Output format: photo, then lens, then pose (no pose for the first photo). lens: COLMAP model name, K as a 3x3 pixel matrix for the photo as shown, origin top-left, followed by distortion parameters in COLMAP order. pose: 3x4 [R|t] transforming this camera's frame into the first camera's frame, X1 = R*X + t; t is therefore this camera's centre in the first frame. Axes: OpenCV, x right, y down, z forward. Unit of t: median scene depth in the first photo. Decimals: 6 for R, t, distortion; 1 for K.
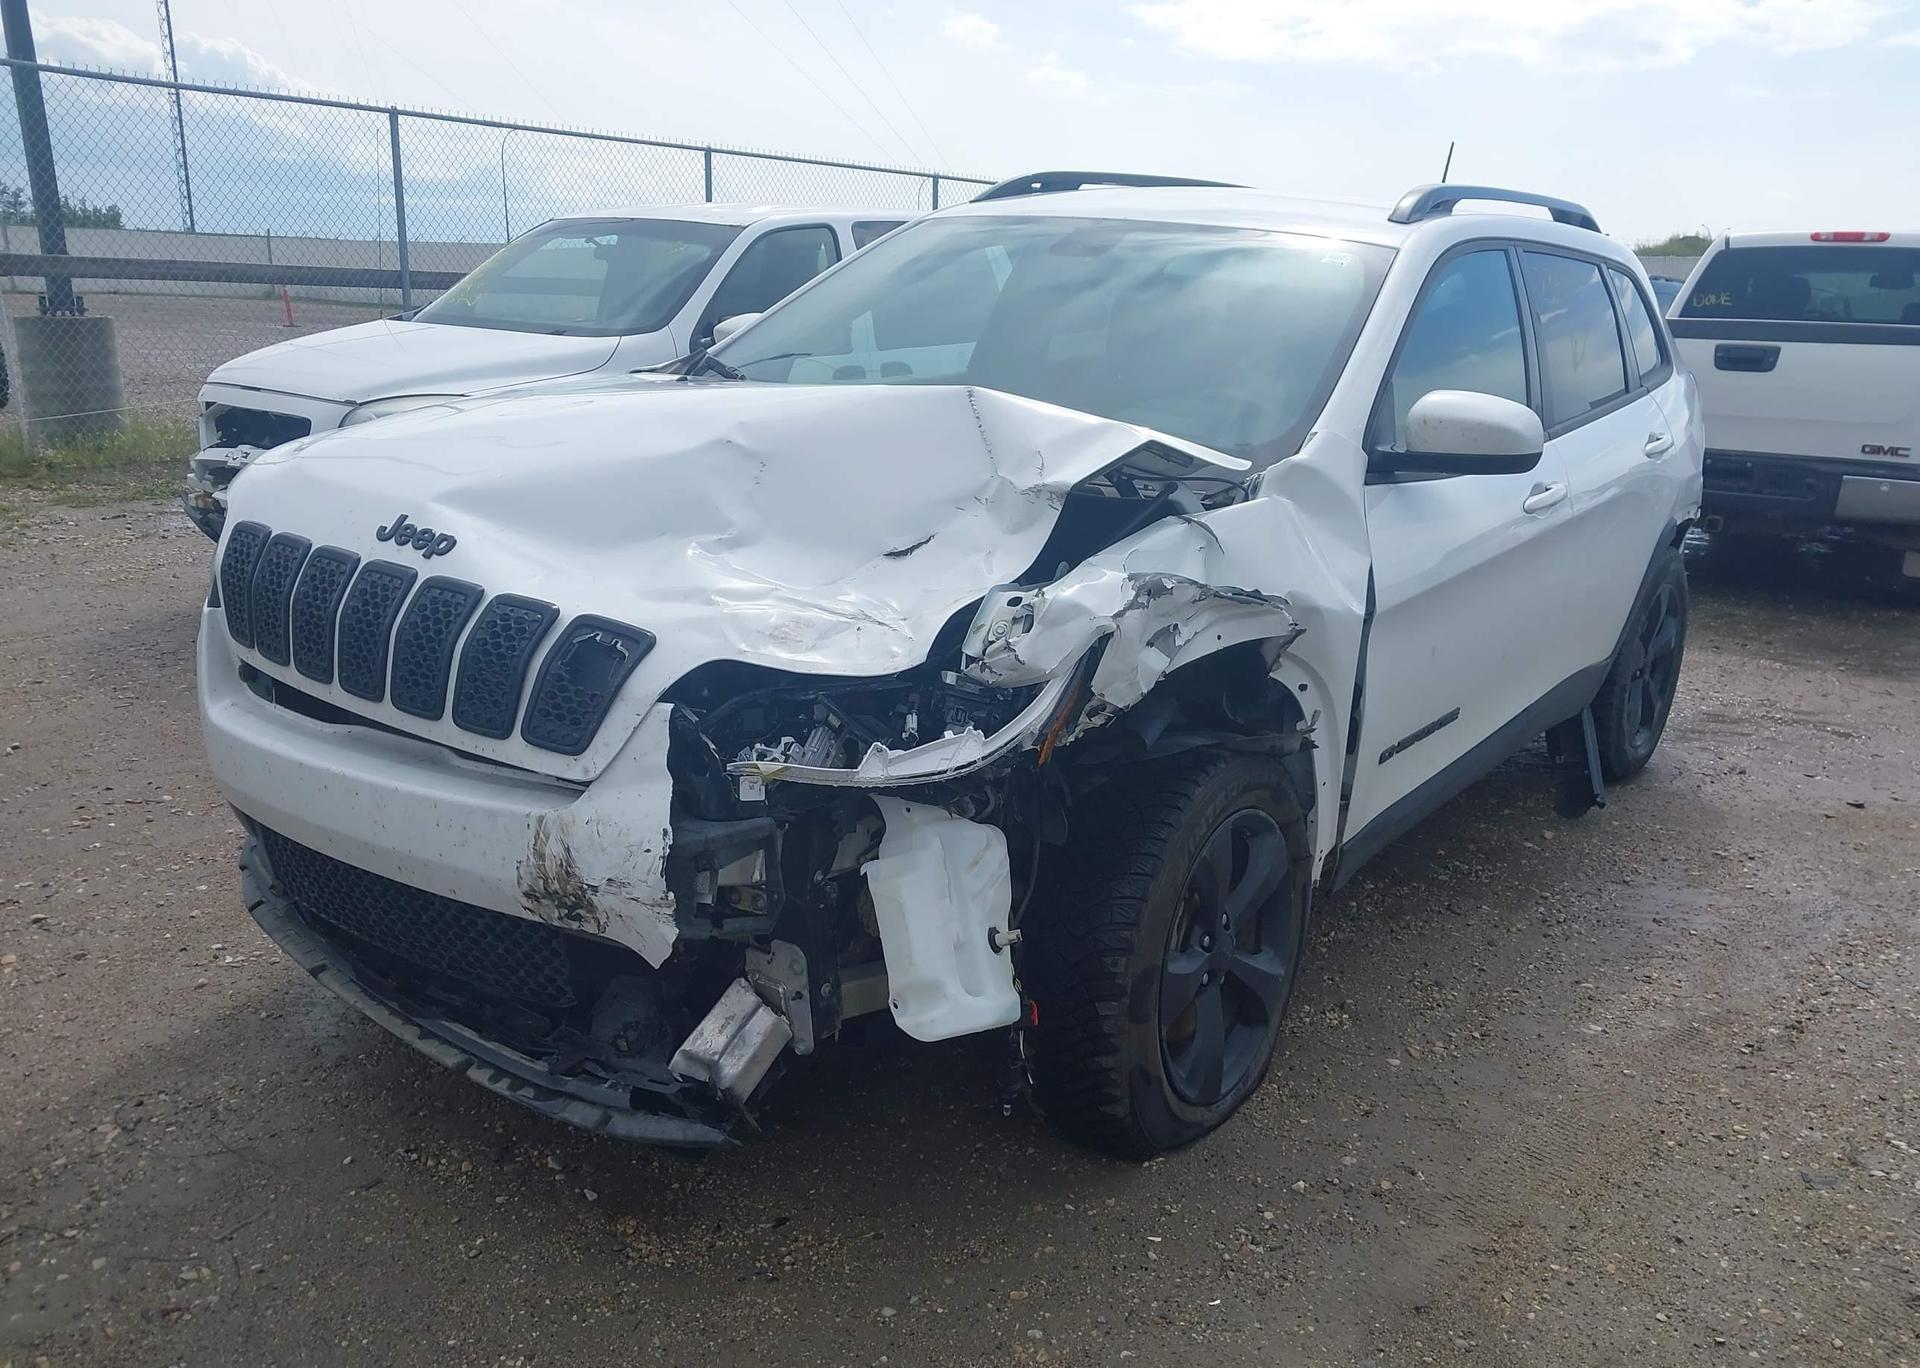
lens RADIAL K [[1530.2, 0, 978.9], [0, 1530.2, 675.8], [0, 0, 1]] dist [0.015976, -0.014696]
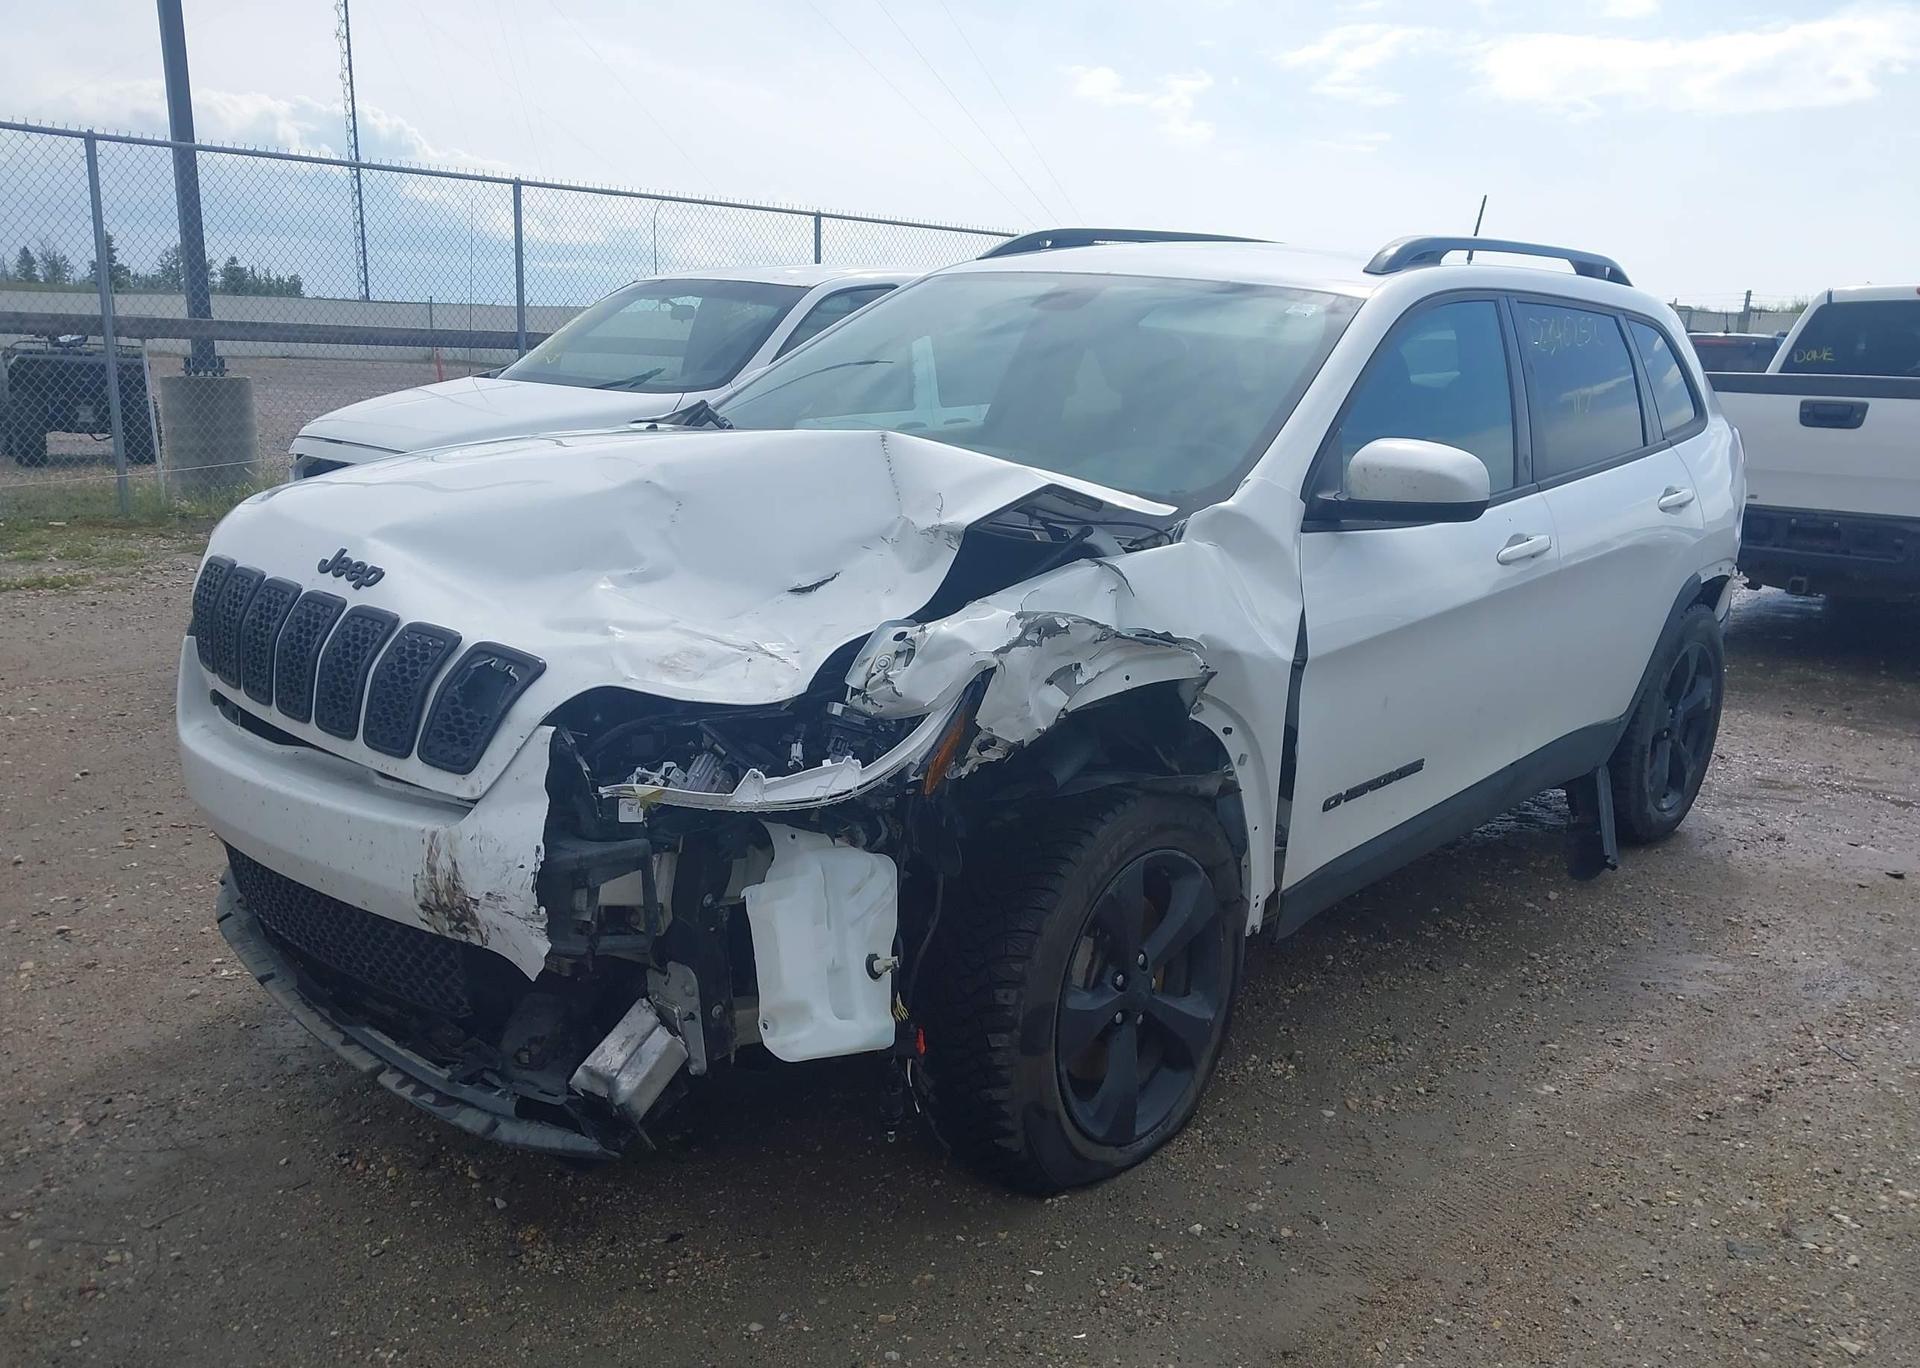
lens RADIAL K [[1542.1, 0, 978.3], [0, 1542.1, 681.1], [0, 0, 1]] dist [0.013721, -0.008430]
pose [[0.995897, 0.016265, -0.089024, 0.155483], [-0.019520, 0.999168, -0.035817, 0.016228], [0.088368, 0.037407, 0.995385, -0.025679]]
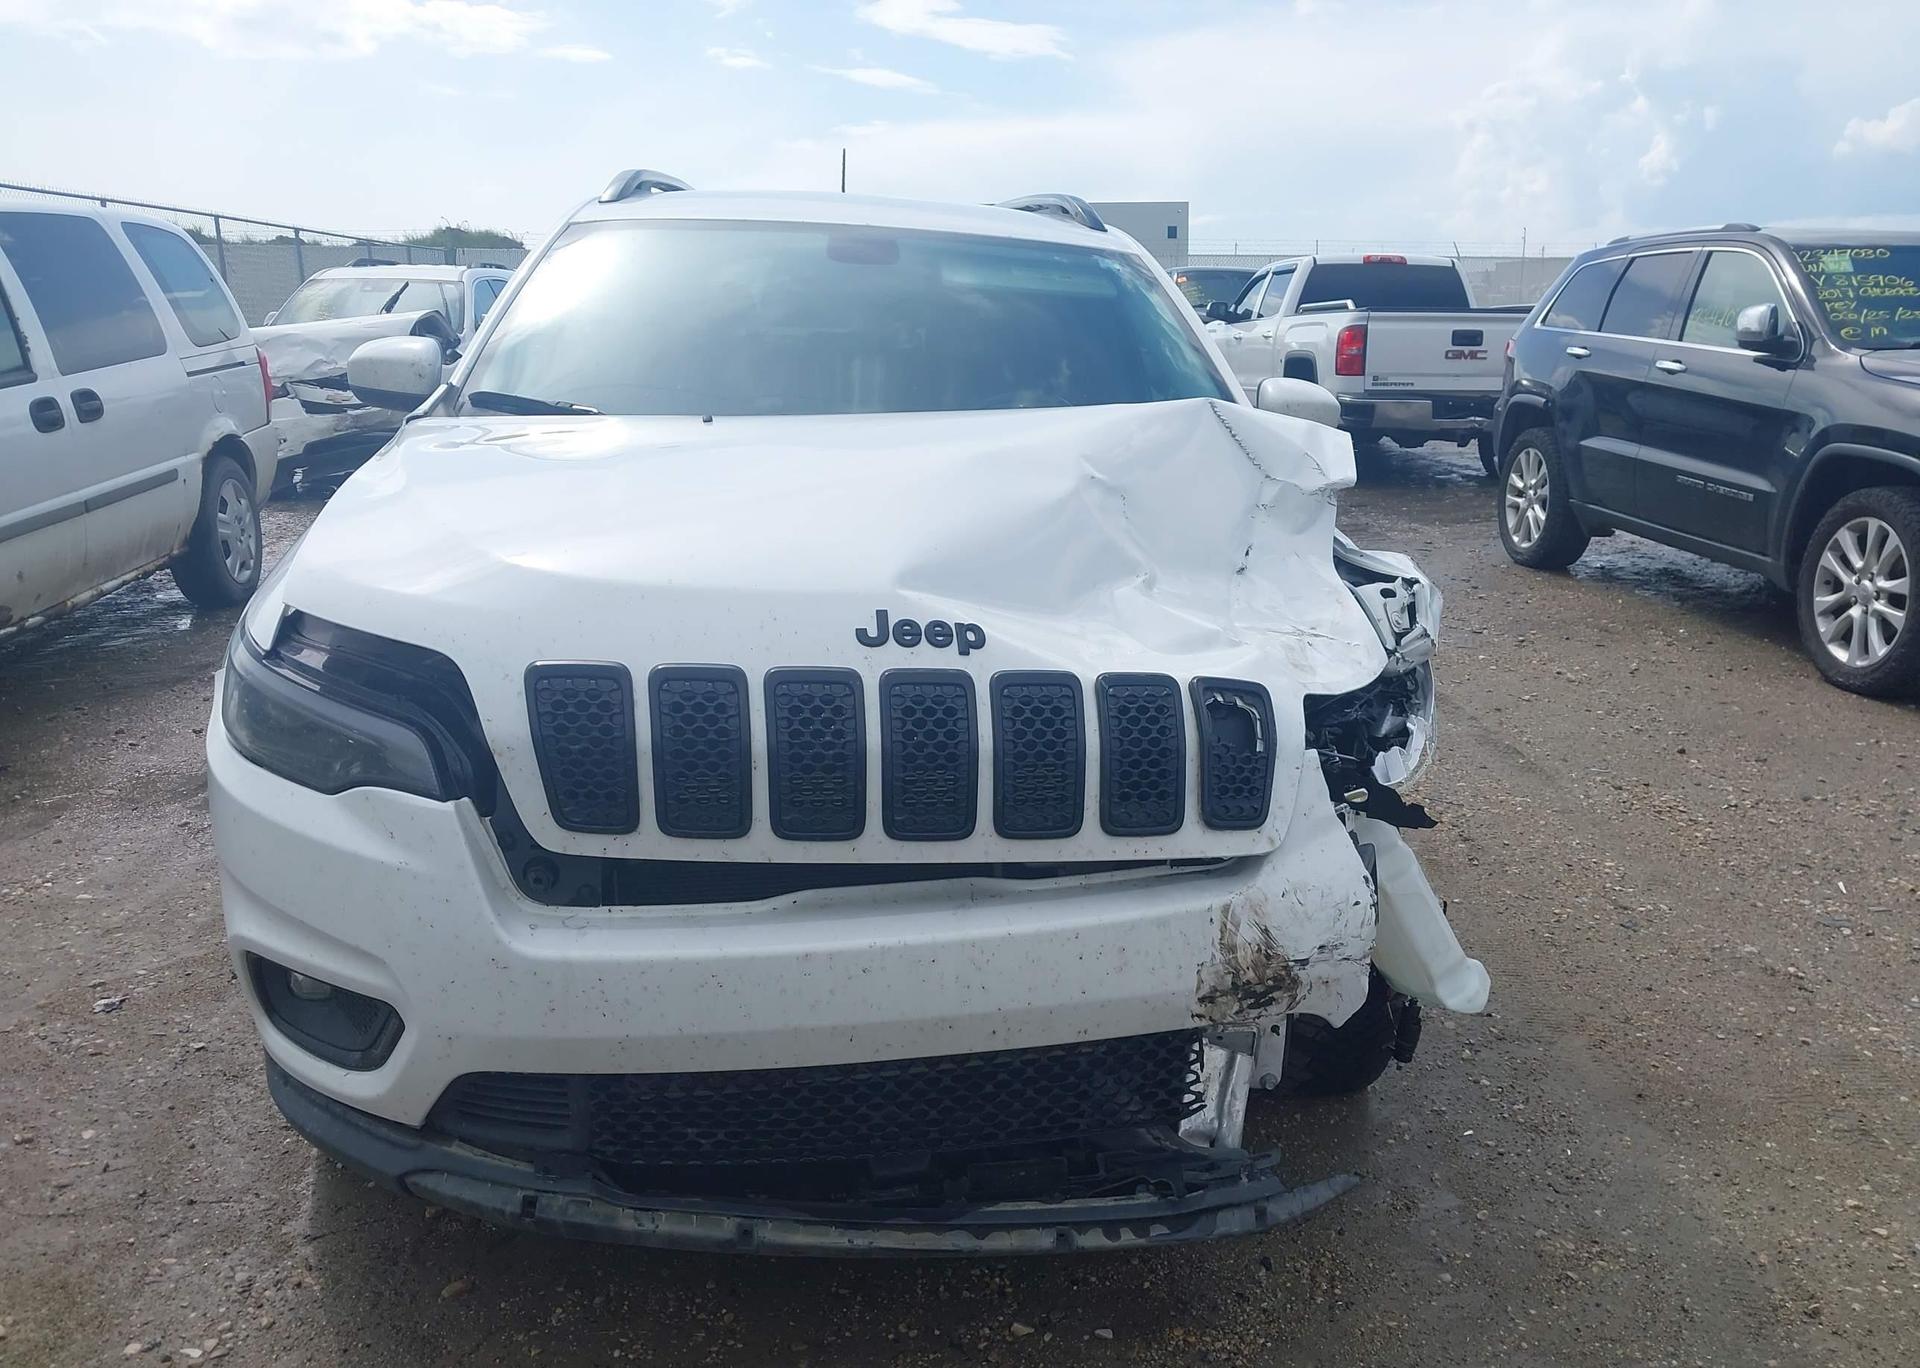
lens RADIAL K [[1490.7, 0, 984.5], [0, 1490.7, 692.5], [0, 0, 1]] dist [0.155670, -0.204729]
pose [[0.738493, -0.197970, 0.644544, -0.800693], [0.185668, 0.978676, 0.087866, -0.114681], [-0.648194, 0.054783, 0.759502, 0.359311]]
